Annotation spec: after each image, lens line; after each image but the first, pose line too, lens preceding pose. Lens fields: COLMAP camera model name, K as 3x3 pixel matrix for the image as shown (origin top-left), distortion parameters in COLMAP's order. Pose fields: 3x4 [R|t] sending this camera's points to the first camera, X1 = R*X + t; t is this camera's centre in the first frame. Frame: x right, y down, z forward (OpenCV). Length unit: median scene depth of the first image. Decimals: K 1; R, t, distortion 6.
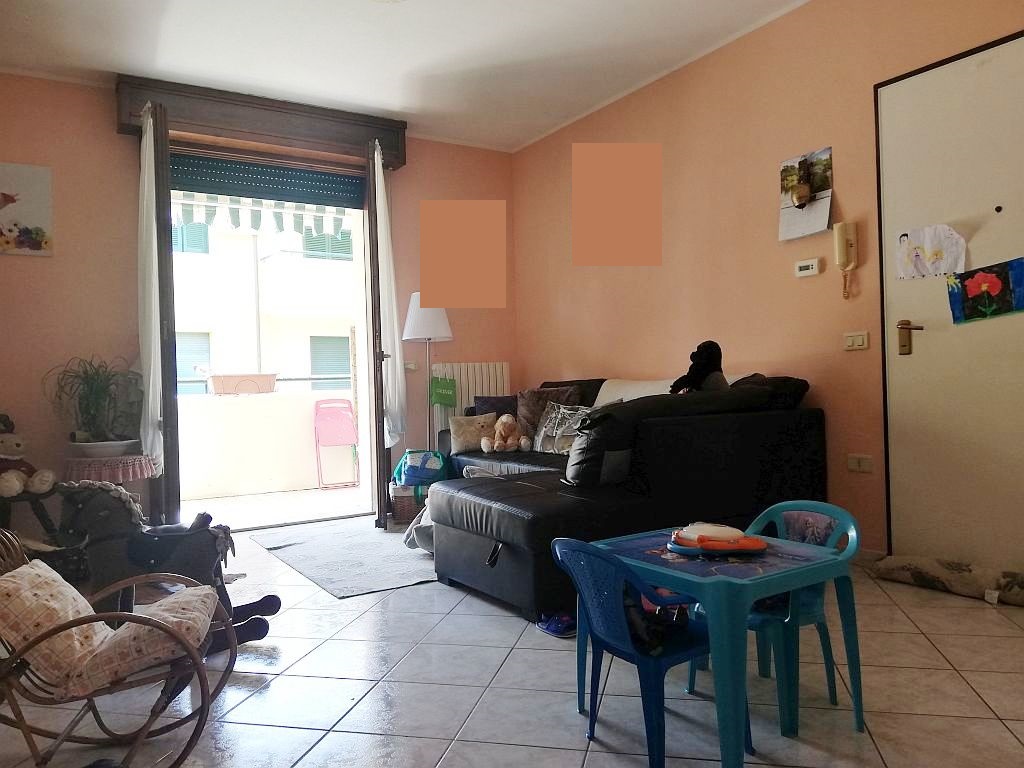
lens RADIAL K [[774.2, 0, 523.8], [0, 774.2, 392.4], [0, 0, 1]] dist [0.058727, -0.100293]
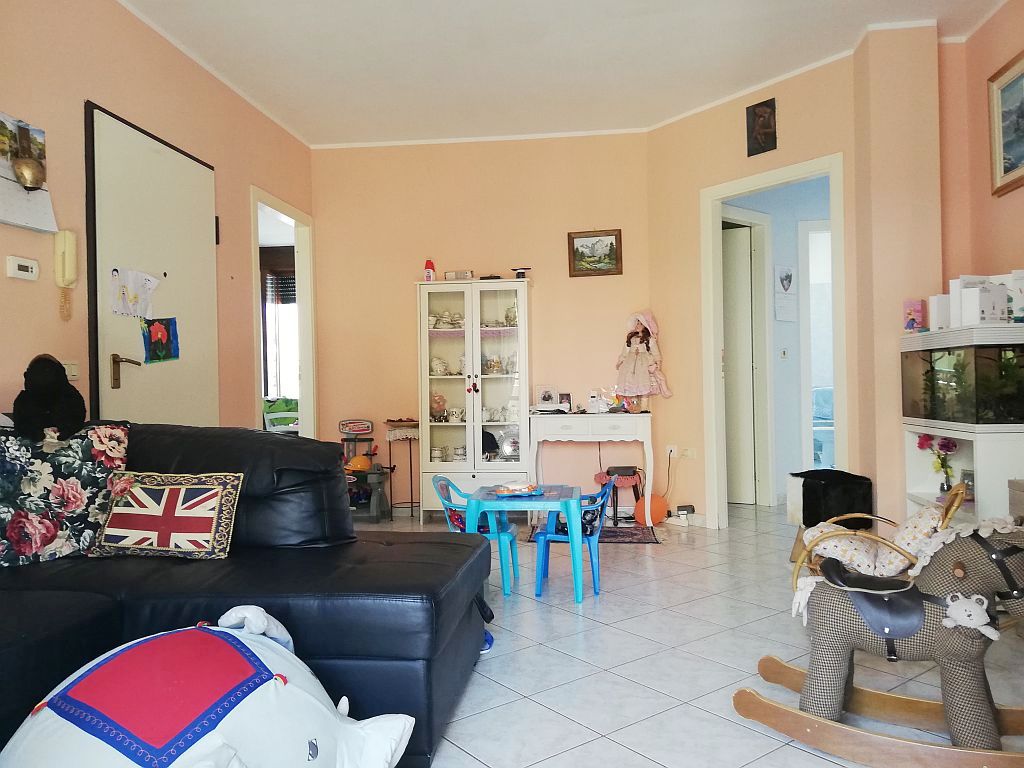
lens RADIAL K [[774.2, 0, 511.9], [0, 774.2, 380.3], [0, 0, 1]] dist [0.058727, -0.100293]
pose [[-0.763284, 0.045782, 0.644439, -0.582942], [0.046359, 0.998796, -0.016048, -0.020642], [-0.644398, 0.017626, -0.764487, 1.538685]]
